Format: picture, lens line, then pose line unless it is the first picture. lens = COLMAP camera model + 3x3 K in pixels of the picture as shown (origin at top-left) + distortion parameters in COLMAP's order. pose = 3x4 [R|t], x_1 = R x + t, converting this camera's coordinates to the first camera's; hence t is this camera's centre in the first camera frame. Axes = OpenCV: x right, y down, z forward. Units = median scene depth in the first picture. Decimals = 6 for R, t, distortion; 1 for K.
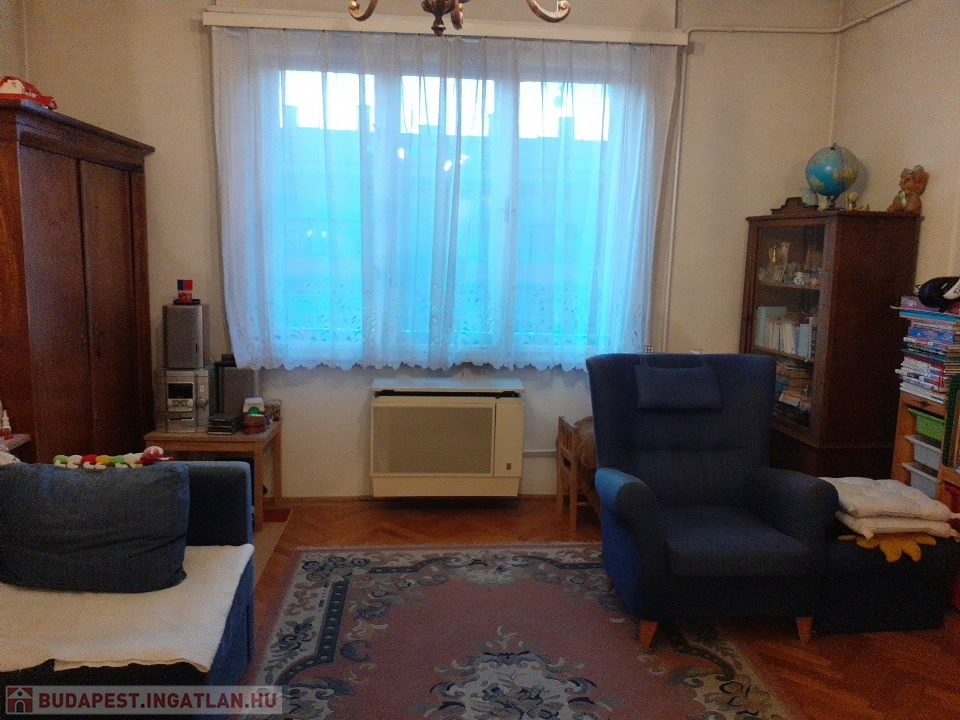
lens RADIAL K [[777.3, 0, 479.7], [0, 777.3, 360.7], [0, 0, 1]] dist [0.016361, 0.004187]
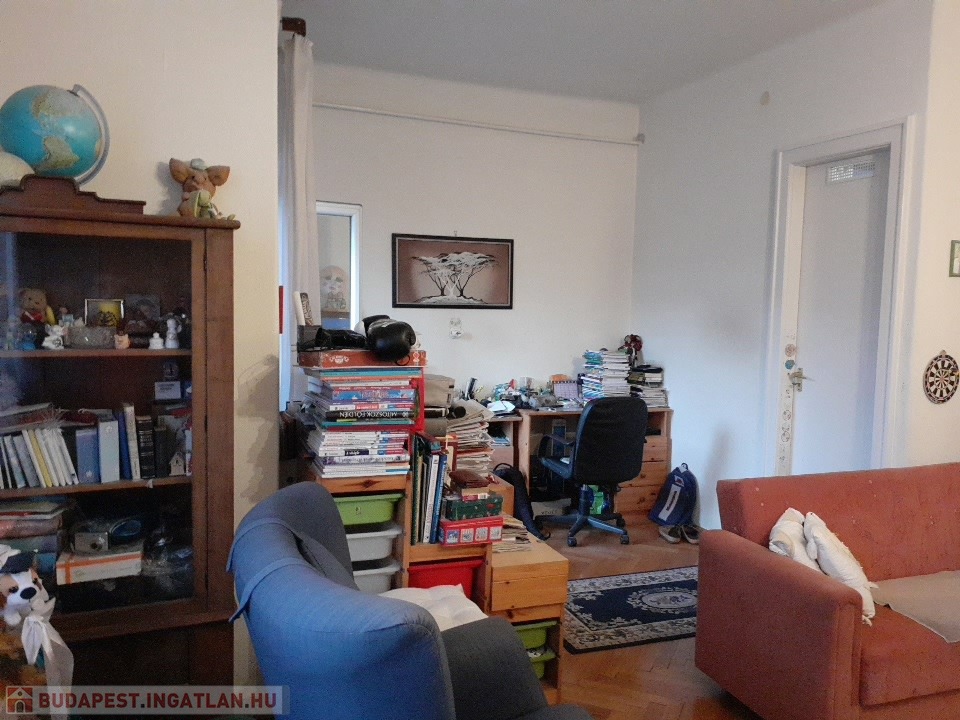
lens RADIAL K [[777.3, 0, 481.2], [0, 777.3, 361.8], [0, 0, 1]] dist [0.016361, 0.004187]
pose [[-0.286221, -0.115183, 0.951215, -0.190091], [0.107870, 0.982564, 0.151437, -0.170398], [-0.952072, 0.145952, -0.268805, 1.084210]]
